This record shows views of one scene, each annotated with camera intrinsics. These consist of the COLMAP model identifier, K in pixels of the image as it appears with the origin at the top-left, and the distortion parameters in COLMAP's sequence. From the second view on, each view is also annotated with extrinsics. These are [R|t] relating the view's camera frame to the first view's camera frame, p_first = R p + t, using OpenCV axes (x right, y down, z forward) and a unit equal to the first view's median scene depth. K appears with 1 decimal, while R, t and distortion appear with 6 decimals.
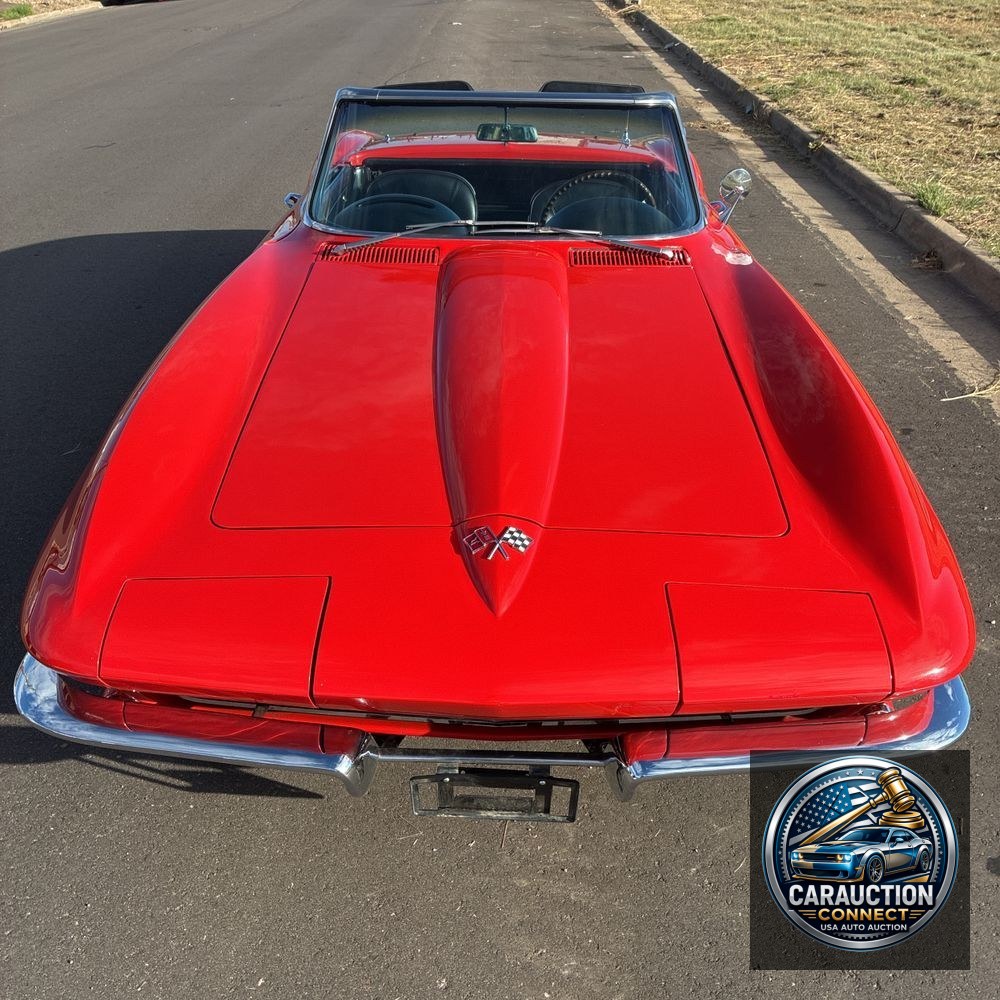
lens RADIAL K [[1011.7, 0, 503.6], [0, 1011.7, 498.8], [0, 0, 1]] dist [0.019952, 0.000000]
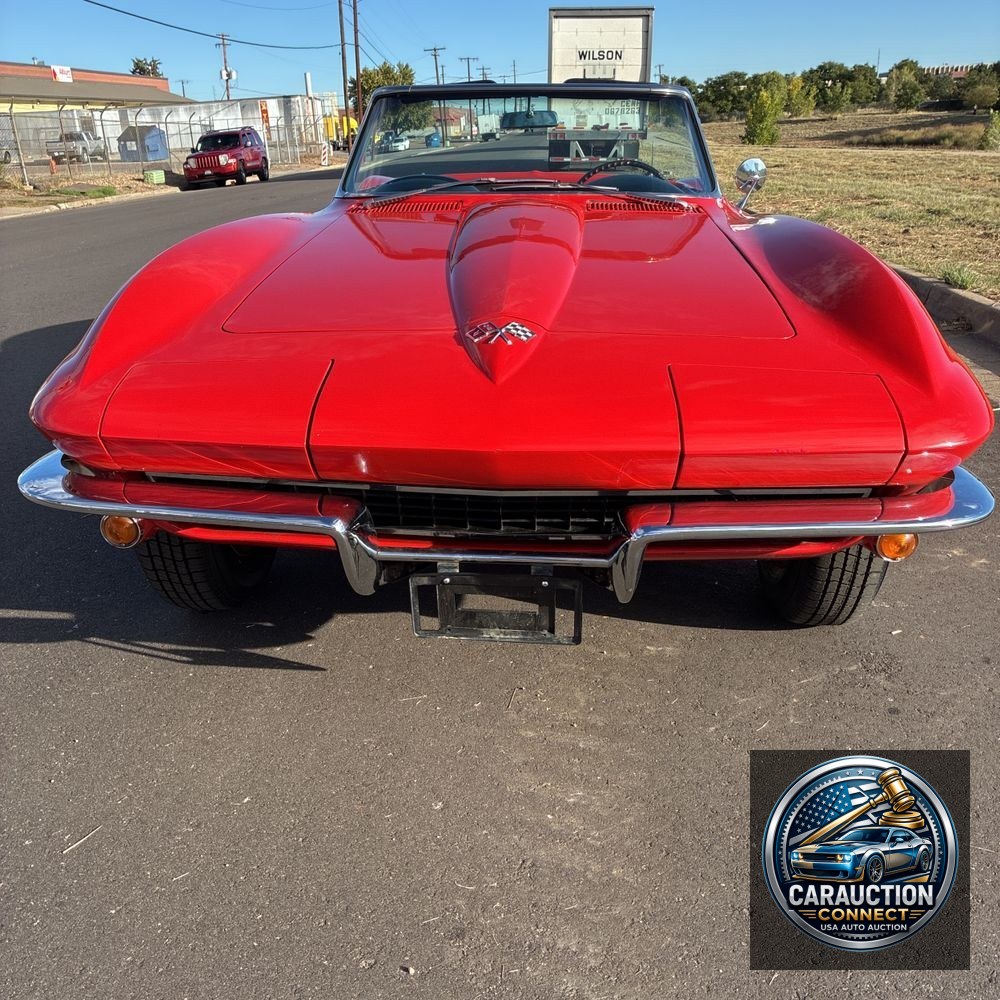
lens RADIAL K [[1011.7, 0, 495.4], [0, 1011.7, 496.8], [0, 0, 1]] dist [0.019952, 0.000000]
pose [[0.998622, 0.002146, -0.052435, 0.033300], [-0.011138, 0.985069, -0.171798, 0.294502], [0.051284, 0.172145, 0.983736, 0.031306]]
